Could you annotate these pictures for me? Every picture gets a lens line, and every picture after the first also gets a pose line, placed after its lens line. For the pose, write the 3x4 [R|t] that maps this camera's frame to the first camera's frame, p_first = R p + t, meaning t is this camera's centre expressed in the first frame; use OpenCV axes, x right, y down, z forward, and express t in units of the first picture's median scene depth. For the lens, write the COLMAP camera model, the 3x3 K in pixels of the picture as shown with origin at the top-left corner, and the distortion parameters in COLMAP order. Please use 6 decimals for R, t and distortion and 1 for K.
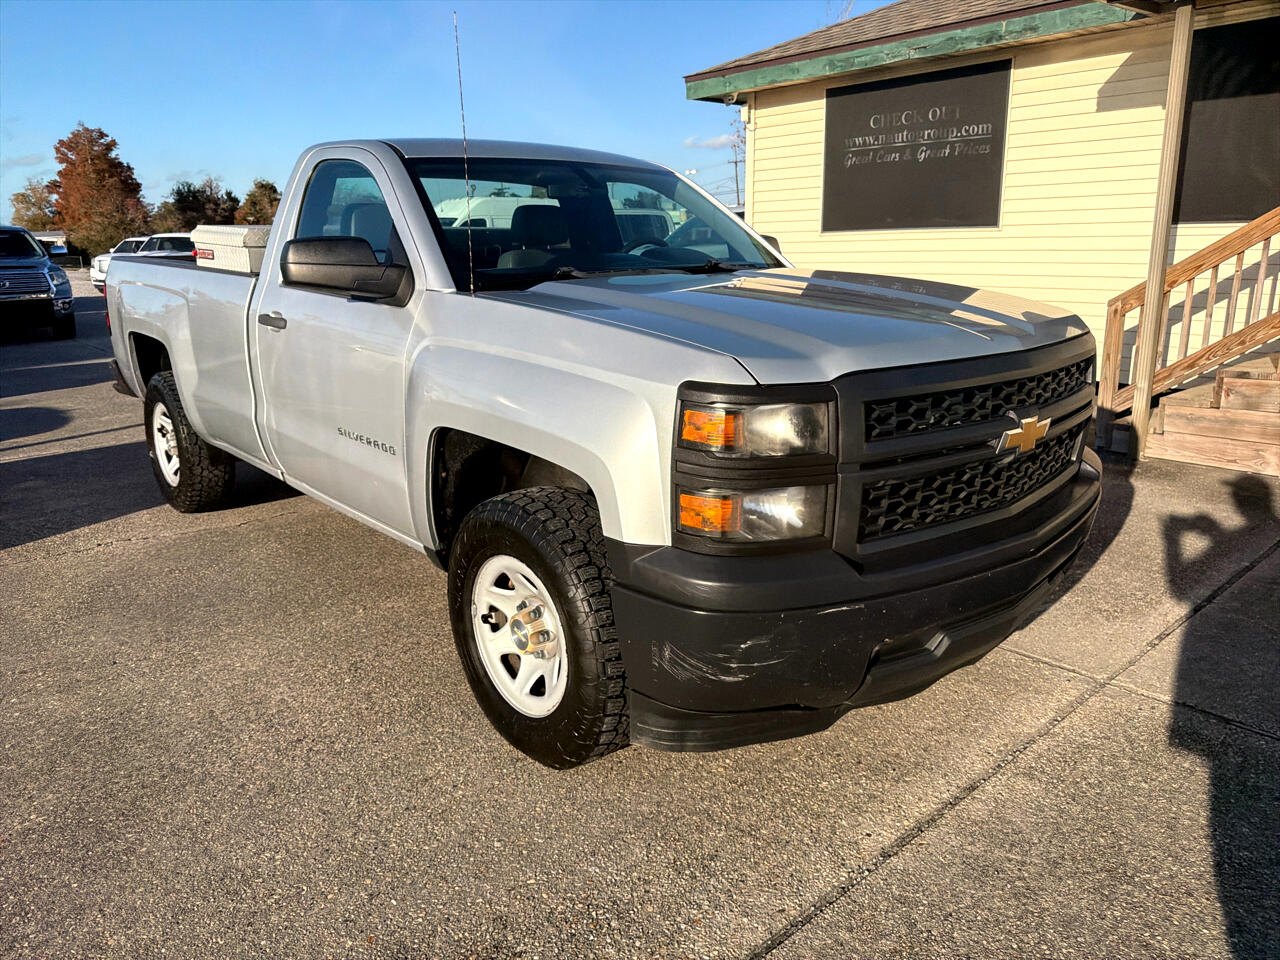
lens RADIAL K [[905.5, 0, 635.0], [0, 905.5, 477.0], [0, 0, 1]] dist [0.011757, -0.020234]
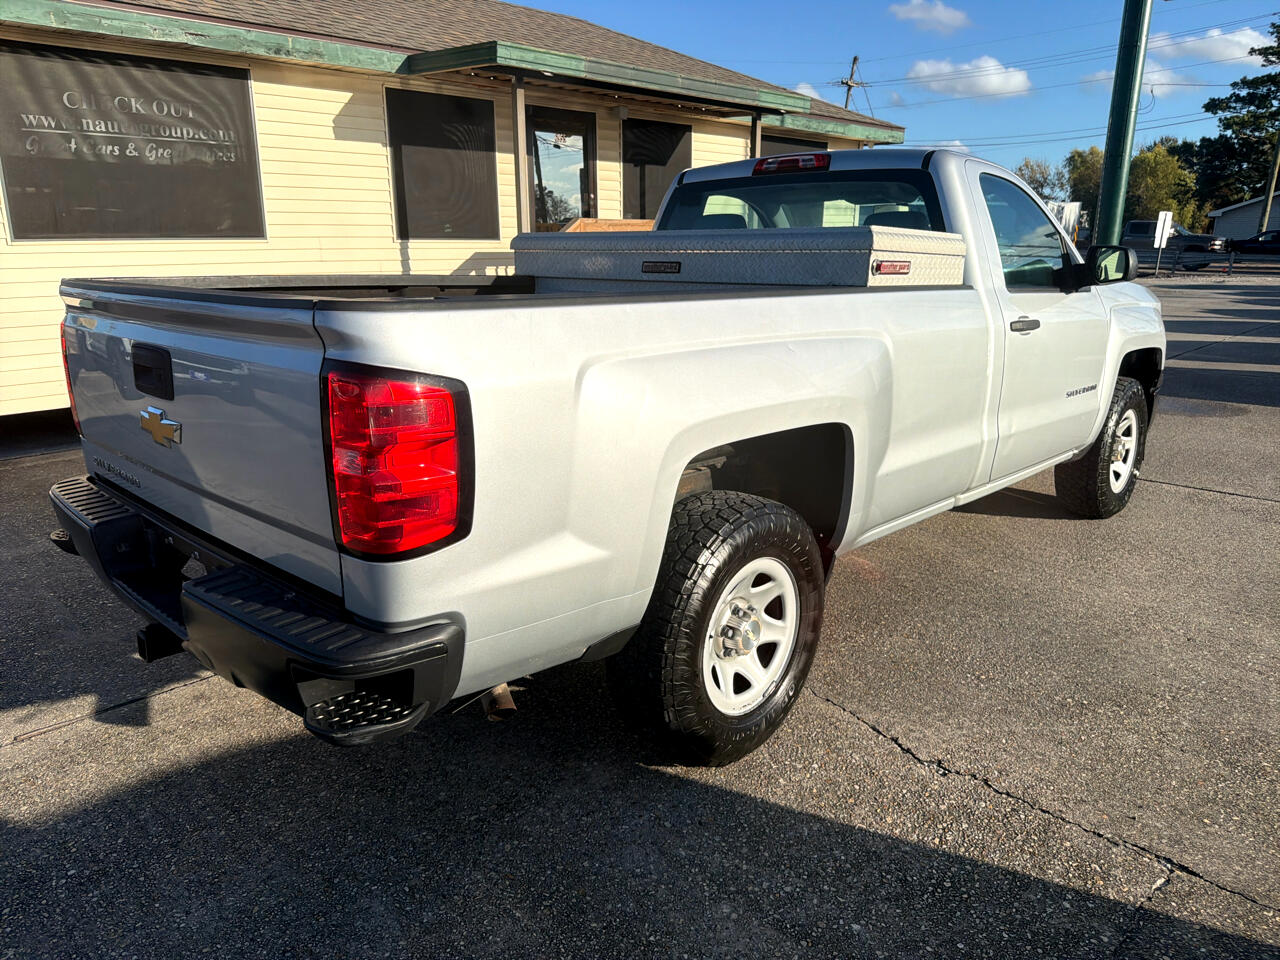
lens RADIAL K [[905.5, 0, 633.4], [0, 905.5, 485.3], [0, 0, 1]] dist [0.011757, -0.020234]
pose [[-0.081685, -0.247832, 0.965353, -0.727627], [0.255103, 0.931125, 0.260631, -0.199114], [-0.963457, 0.267554, -0.012836, 0.769777]]
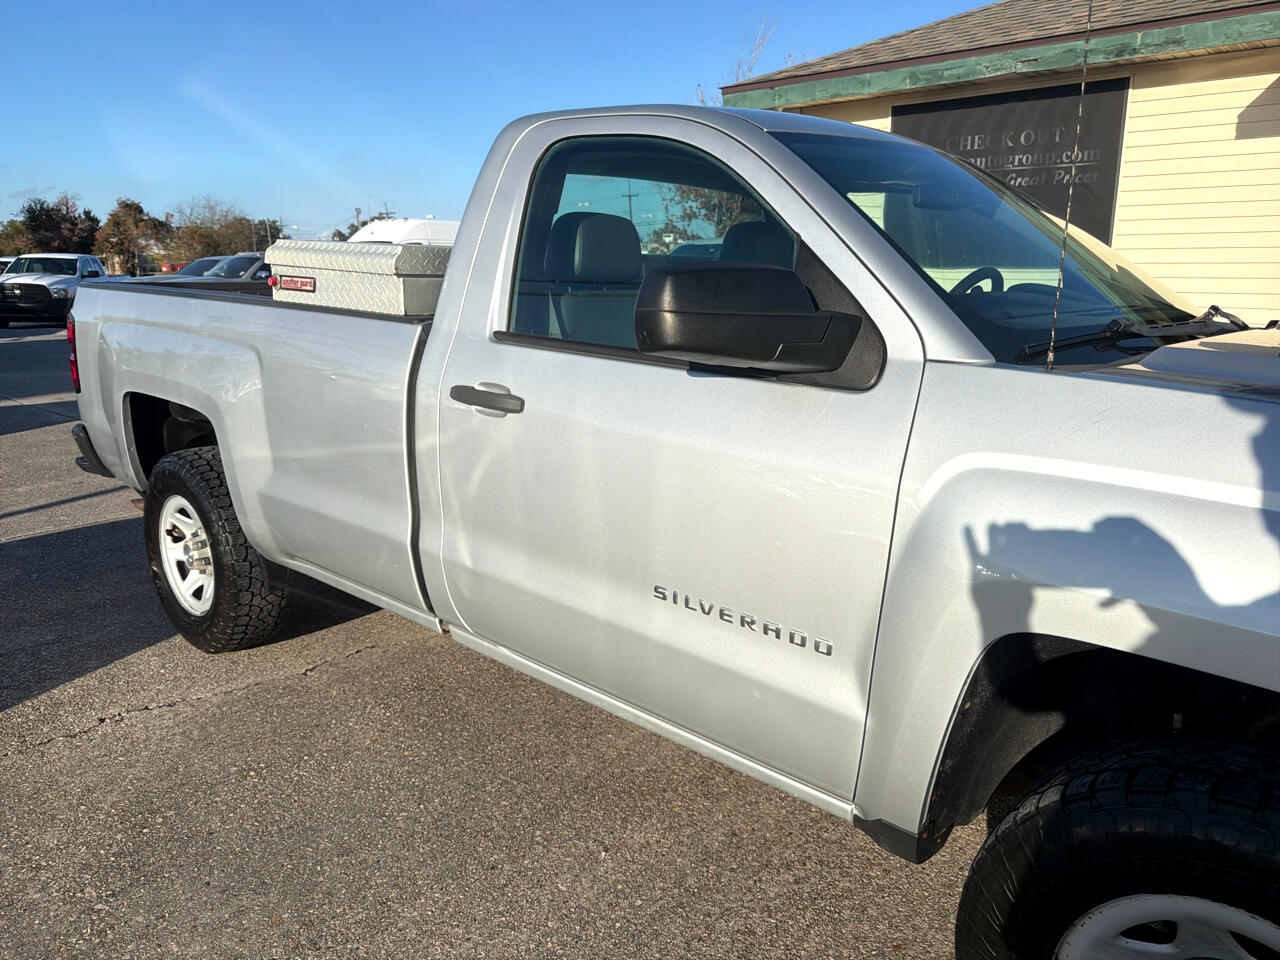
lens RADIAL K [[905.5, 0, 635.7], [0, 905.5, 487.4], [0, 0, 1]] dist [0.011757, -0.020234]
pose [[0.991897, -0.012004, 0.126478, -0.193113], [0.014712, 0.999682, -0.020498, -0.050137], [-0.126192, 0.022192, 0.991758, 0.198340]]
